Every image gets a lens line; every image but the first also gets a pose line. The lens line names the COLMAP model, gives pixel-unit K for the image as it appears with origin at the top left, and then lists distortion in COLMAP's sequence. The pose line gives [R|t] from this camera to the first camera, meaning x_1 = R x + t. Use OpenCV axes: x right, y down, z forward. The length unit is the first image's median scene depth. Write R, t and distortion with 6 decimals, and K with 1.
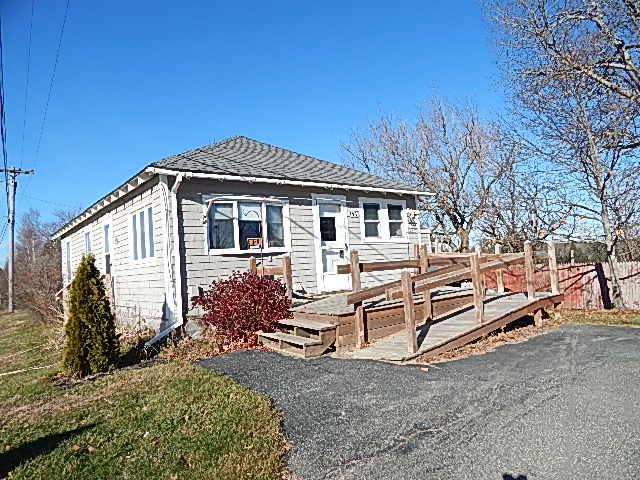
lens RADIAL K [[418.4, 0, 324.8], [0, 418.4, 233.8], [0, 0, 1]] dist [-0.002657, -0.001755]
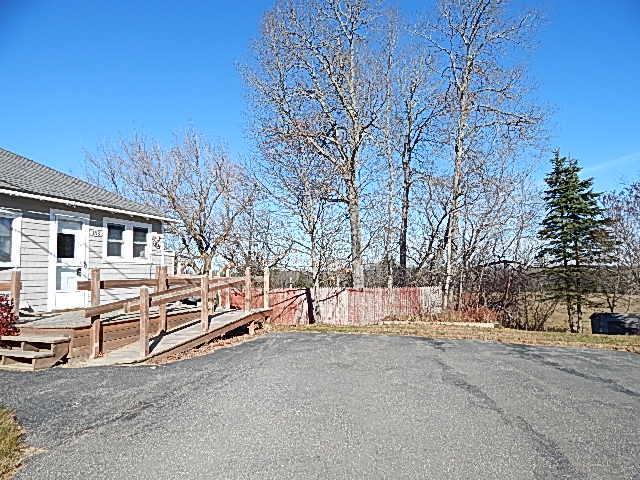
lens RADIAL K [[418.4, 0, 324.8], [0, 418.4, 233.8], [0, 0, 1]] dist [-0.002657, -0.001755]
pose [[0.832385, 0.092610, 0.546405, -0.027560], [-0.062032, 0.995313, -0.074195, -0.005154], [-0.550715, 0.027864, 0.834228, -0.175868]]
